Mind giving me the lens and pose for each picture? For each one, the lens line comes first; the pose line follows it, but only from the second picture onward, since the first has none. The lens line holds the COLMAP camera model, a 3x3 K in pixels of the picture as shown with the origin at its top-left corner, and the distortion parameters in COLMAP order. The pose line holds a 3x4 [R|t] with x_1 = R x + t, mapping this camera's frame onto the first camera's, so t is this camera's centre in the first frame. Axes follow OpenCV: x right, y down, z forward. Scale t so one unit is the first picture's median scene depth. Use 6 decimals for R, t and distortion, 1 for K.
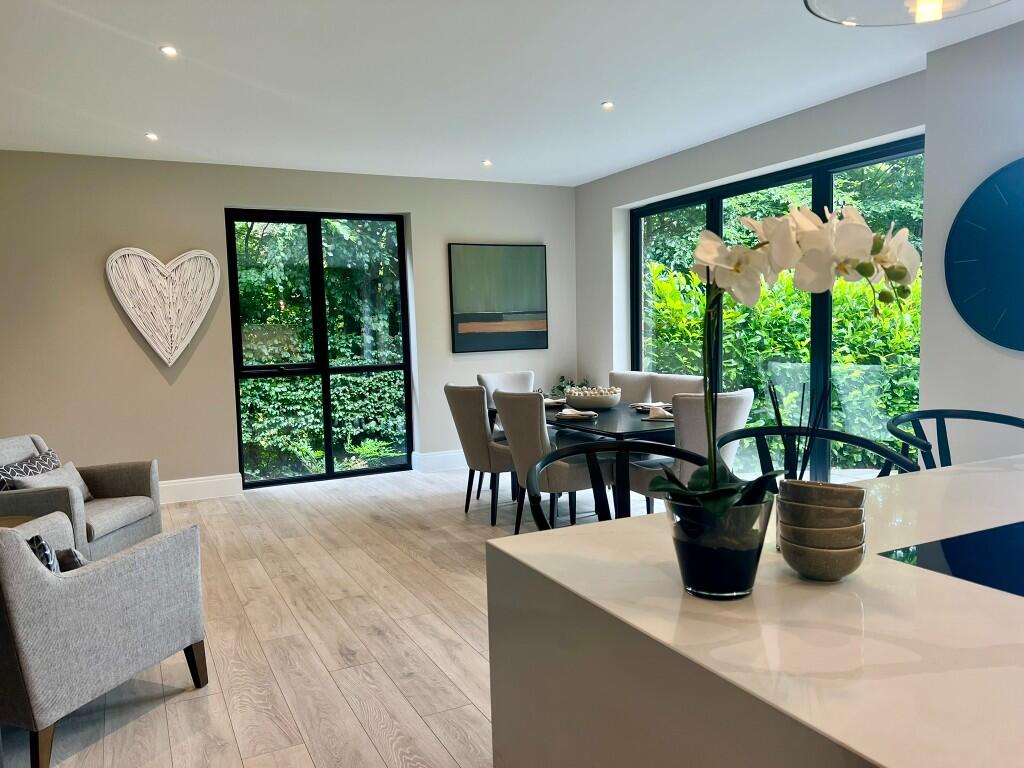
lens RADIAL K [[775.4, 0, 508.5], [0, 775.4, 380.0], [0, 0, 1]] dist [0.052505, -0.037520]
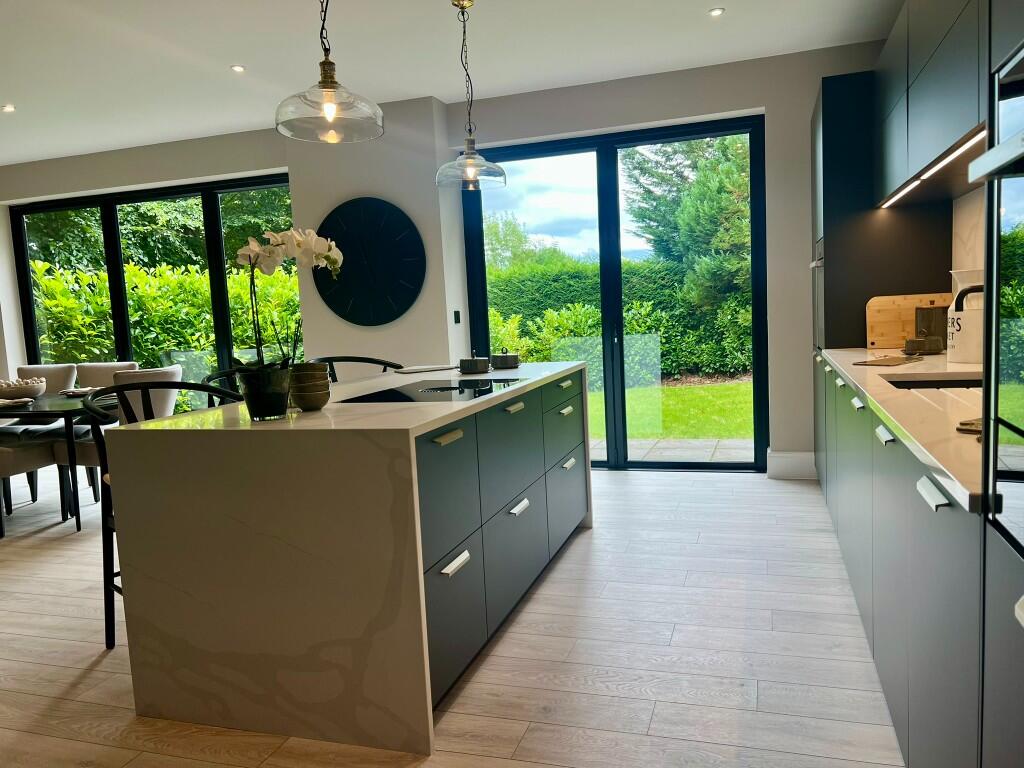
lens RADIAL K [[775.4, 0, 510.4], [0, 775.4, 385.1], [0, 0, 1]] dist [0.052505, -0.037520]
pose [[0.707799, -0.079436, 0.701934, -0.098862], [0.082042, 0.996177, 0.030007, 0.025272], [-0.701634, 0.036349, 0.711610, -0.123093]]
